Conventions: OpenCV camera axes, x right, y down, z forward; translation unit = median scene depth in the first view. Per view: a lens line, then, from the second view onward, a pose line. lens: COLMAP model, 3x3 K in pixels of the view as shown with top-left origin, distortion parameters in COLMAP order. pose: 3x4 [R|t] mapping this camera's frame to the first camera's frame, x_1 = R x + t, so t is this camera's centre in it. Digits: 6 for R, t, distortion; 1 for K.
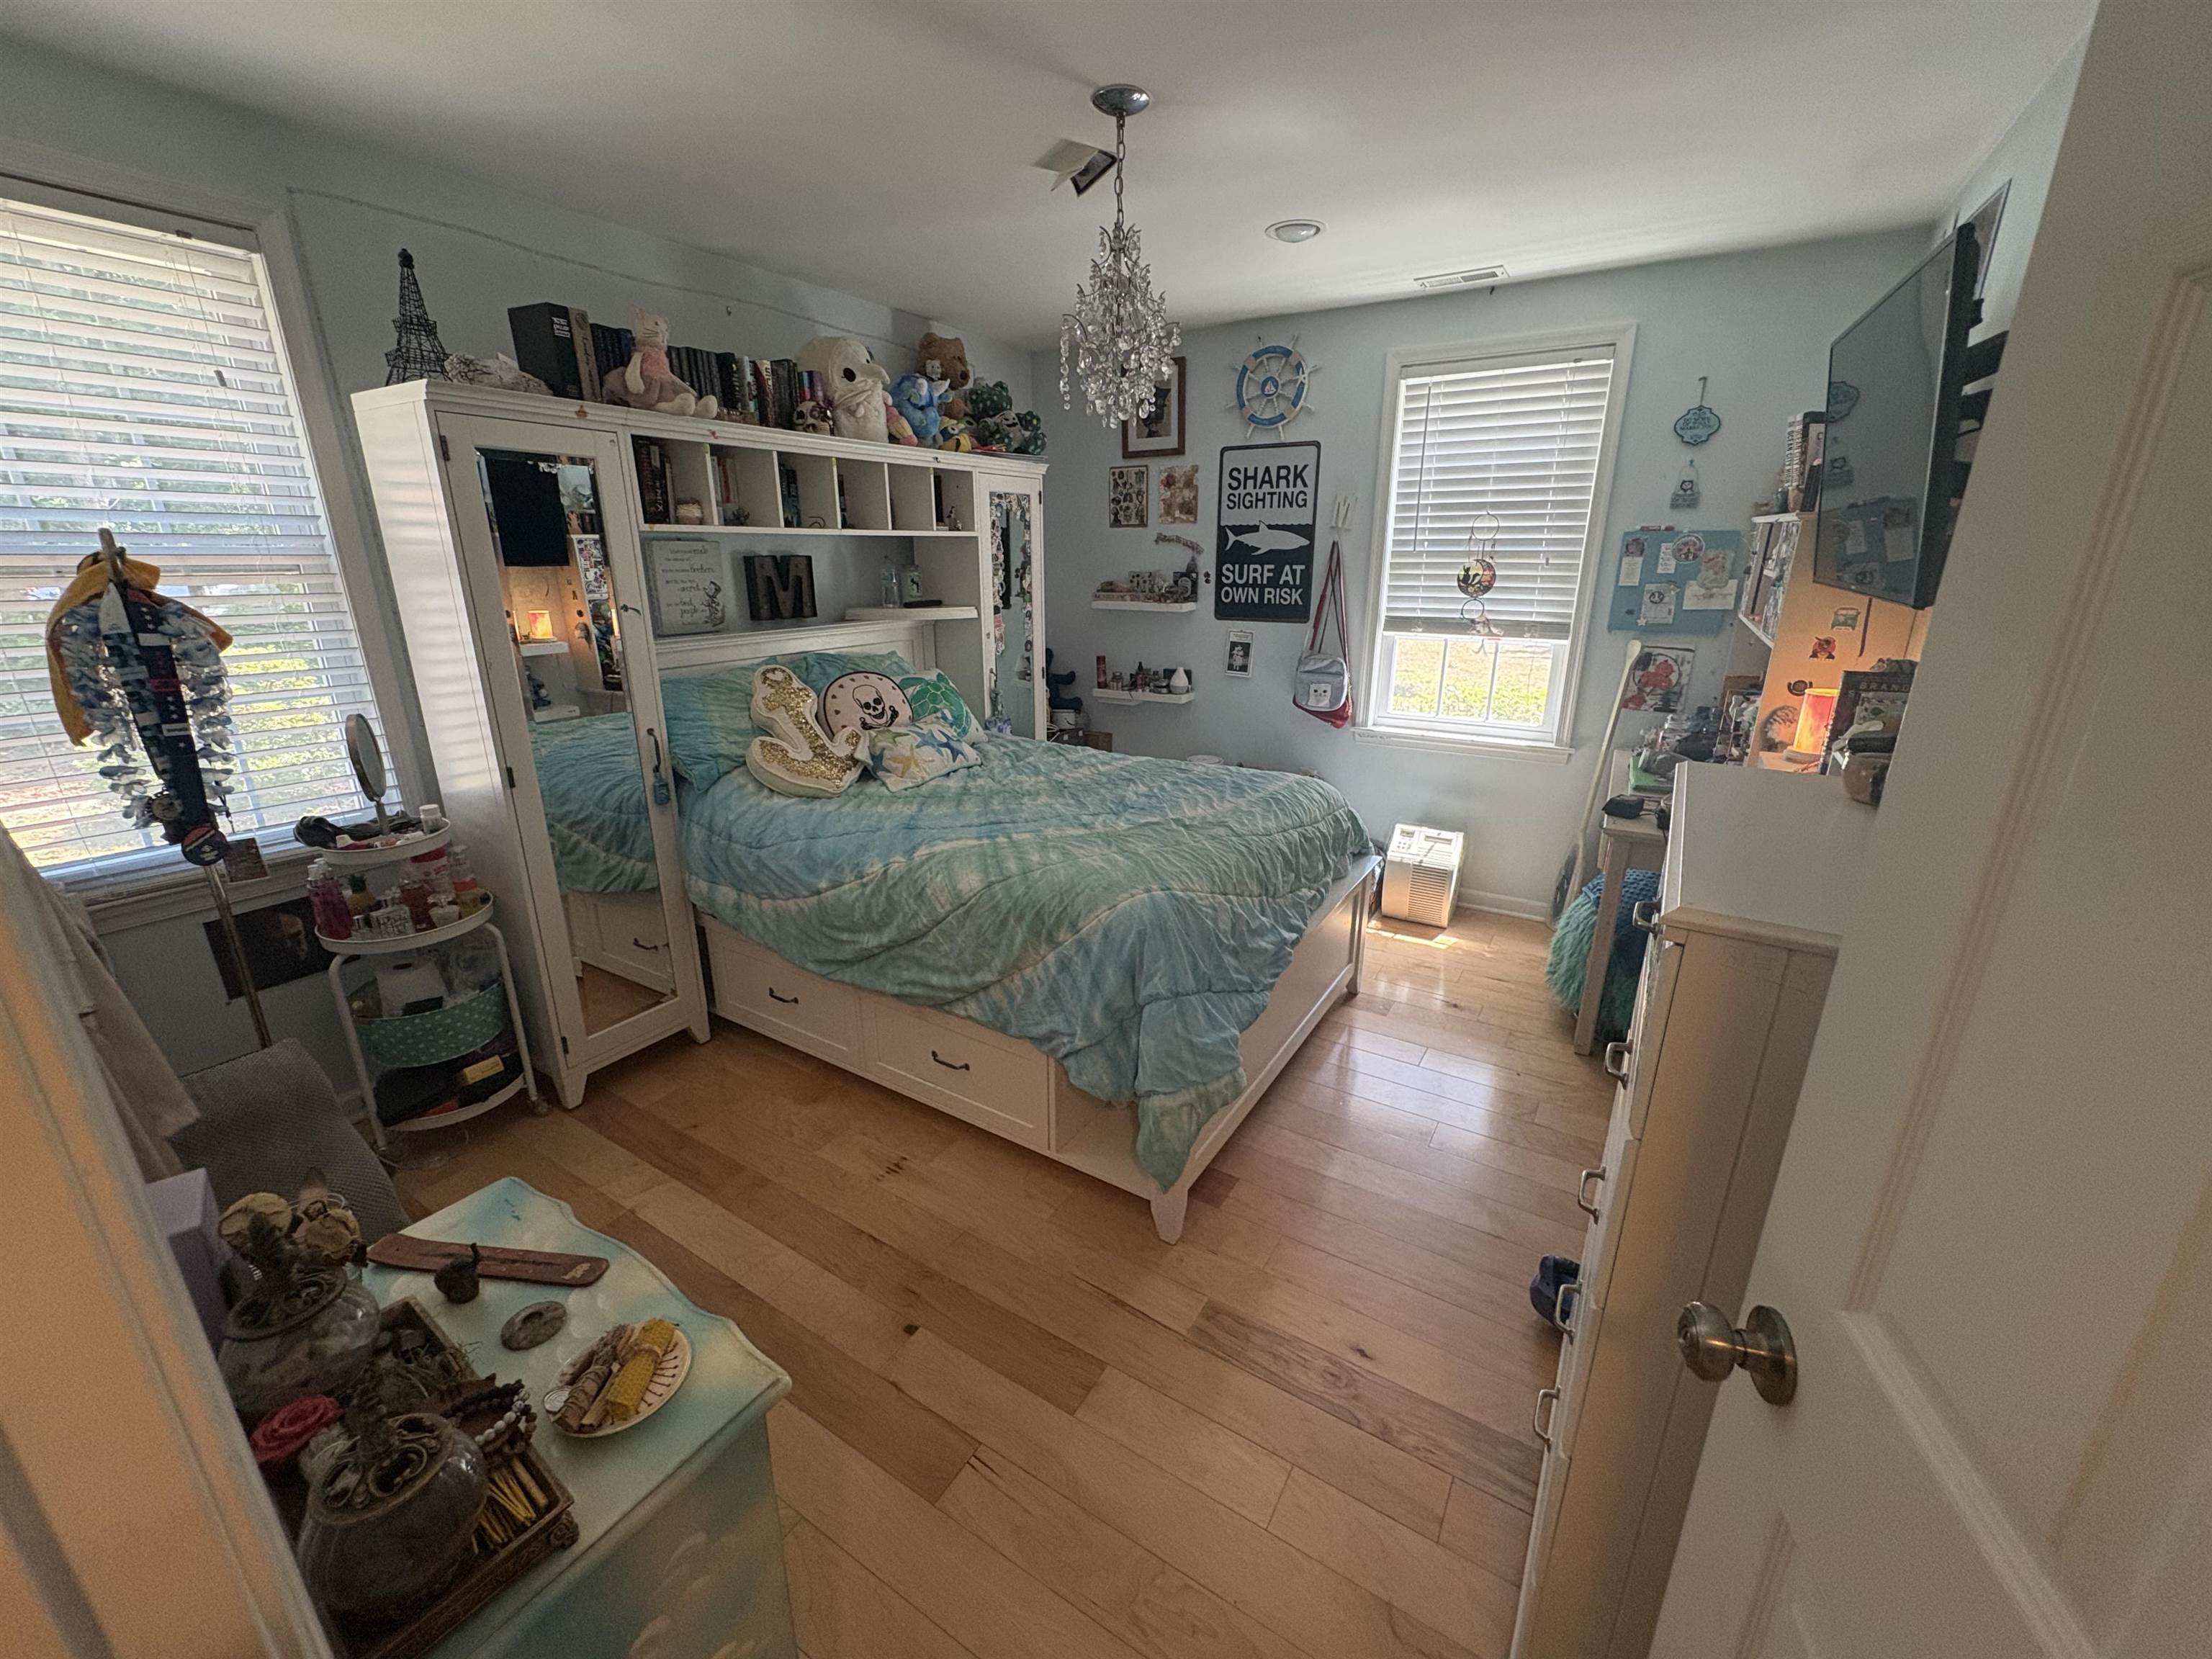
lens RADIAL K [[879.2, 0, 1105.8], [0, 879.2, 833.7], [0, 0, 1]] dist [-0.000825, 0.000234]
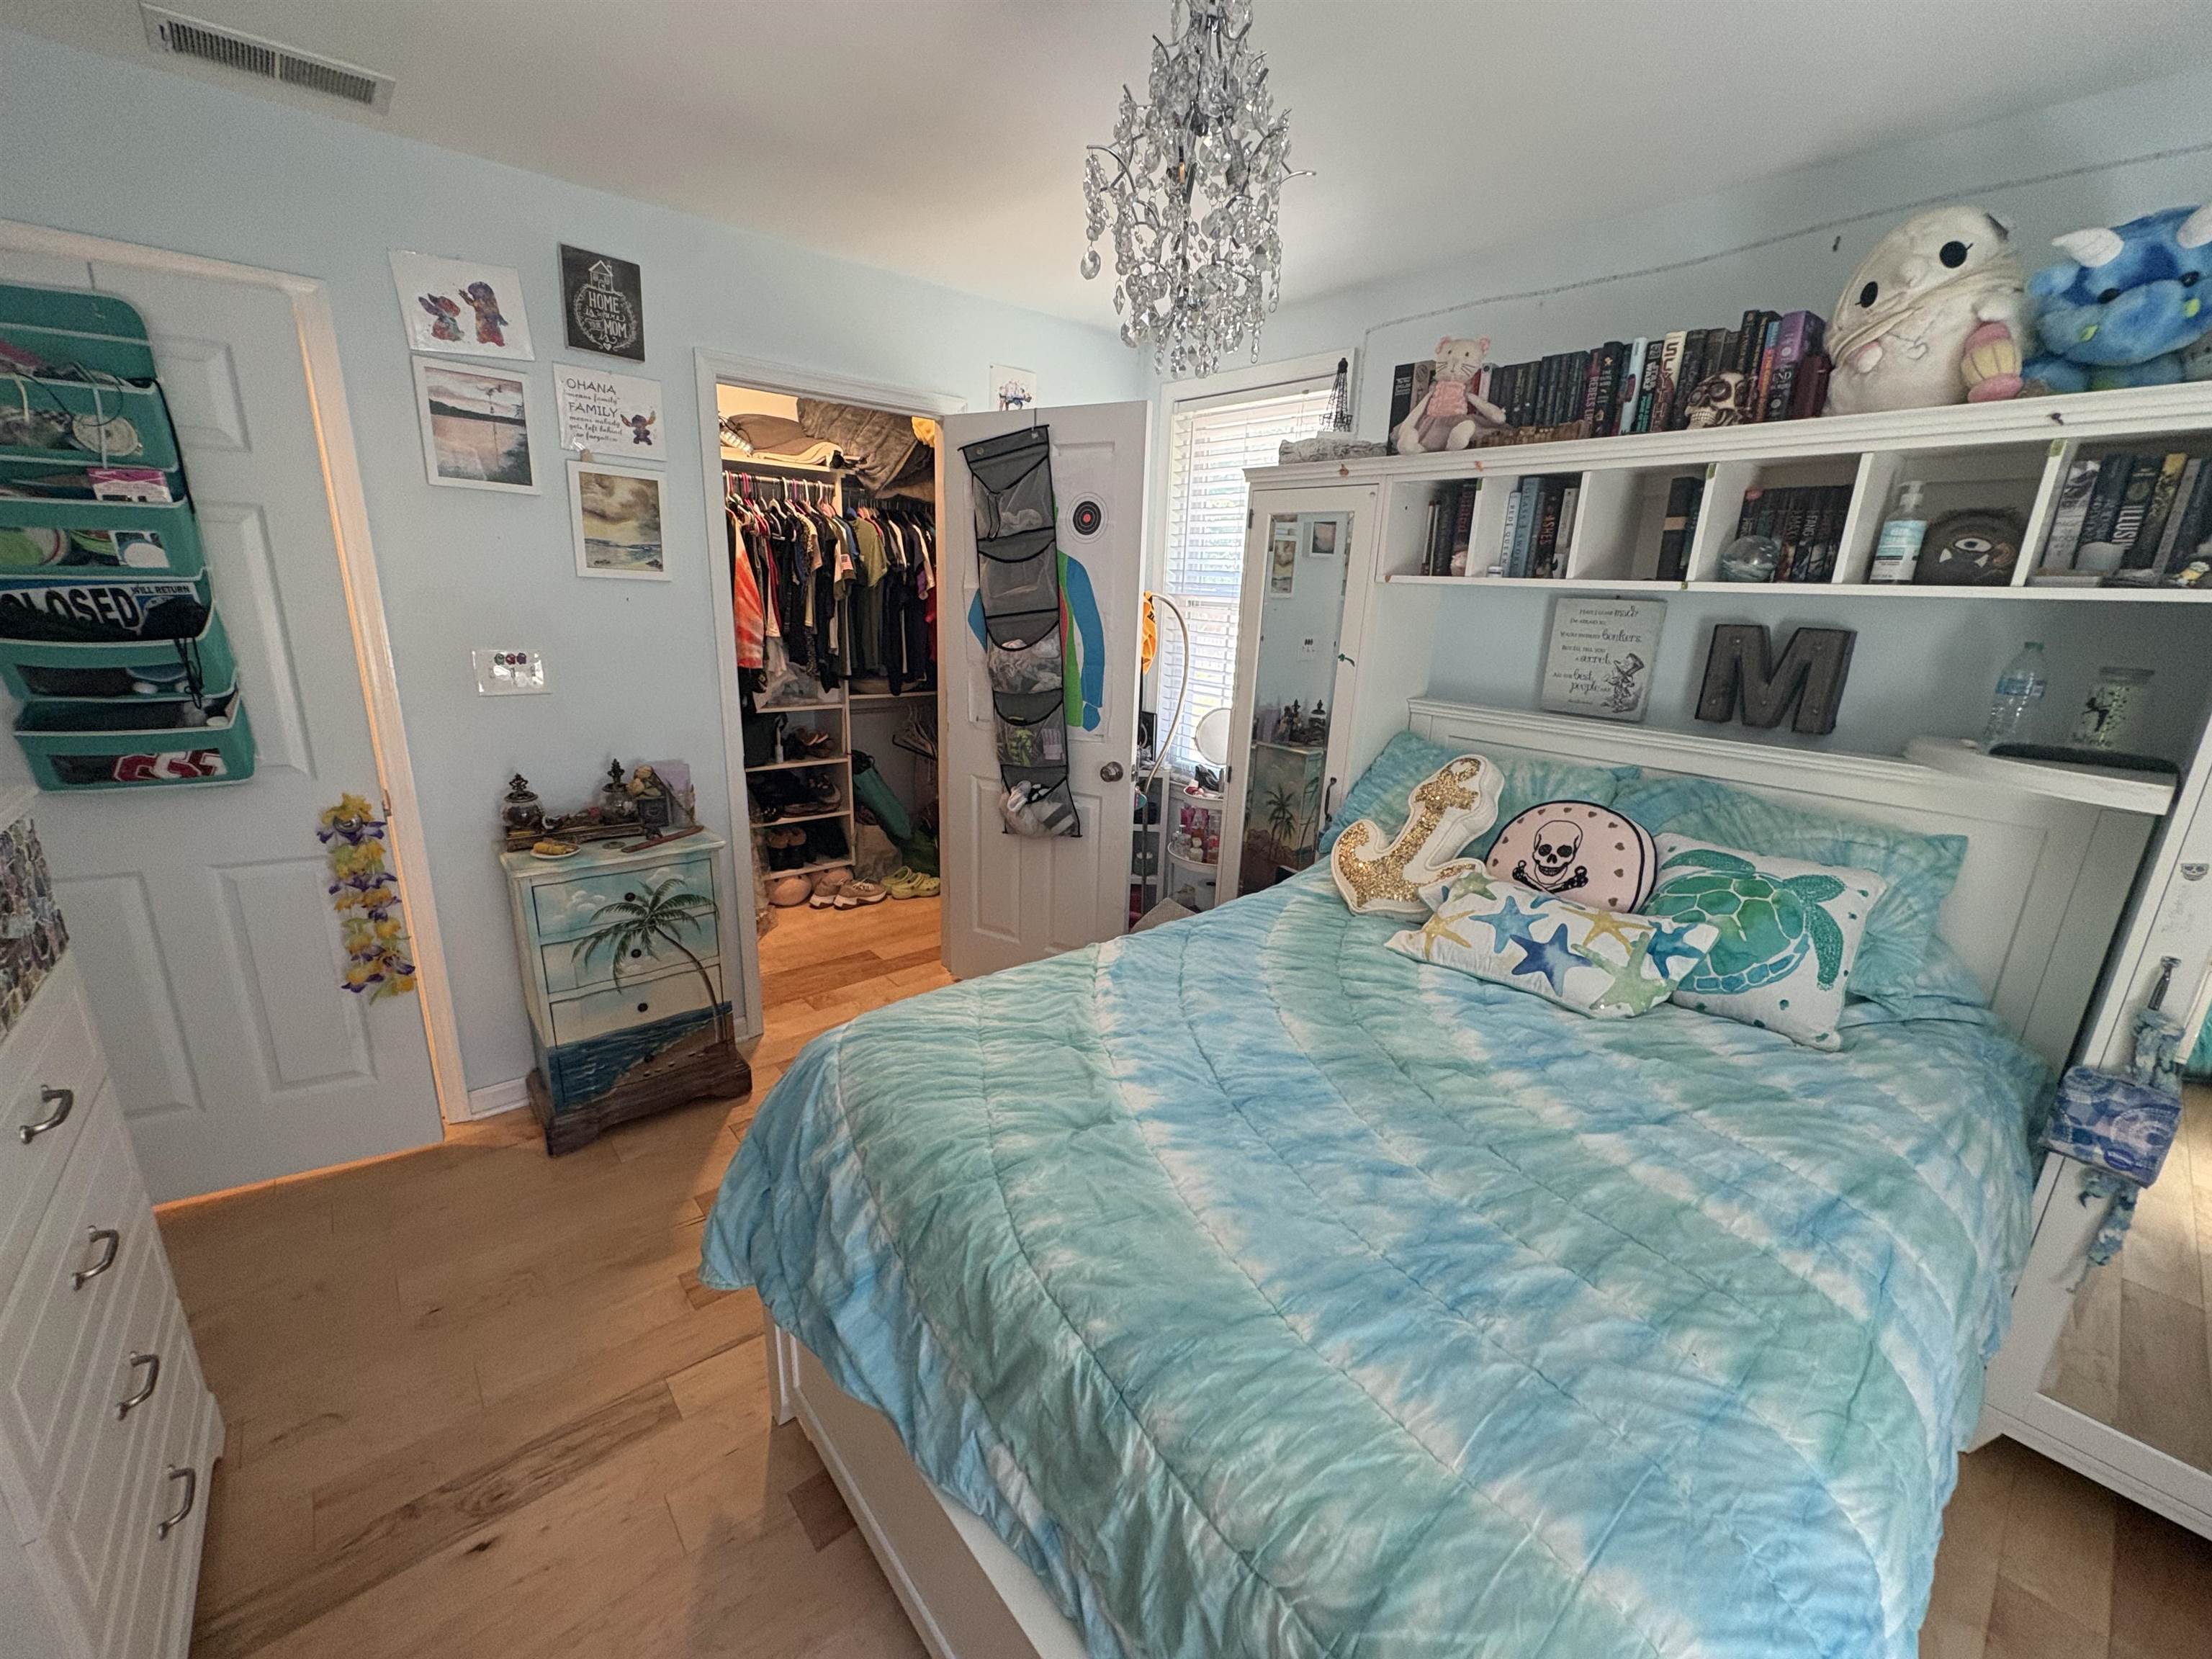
lens RADIAL K [[879.2, 0, 1105.8], [0, 879.2, 833.7], [0, 0, 1]] dist [-0.000825, 0.000234]
pose [[-0.302584, 0.249484, -0.919892, 0.417582], [-0.326348, 0.879678, 0.345925, -0.275916], [0.895511, 0.404876, -0.184758, 0.833913]]
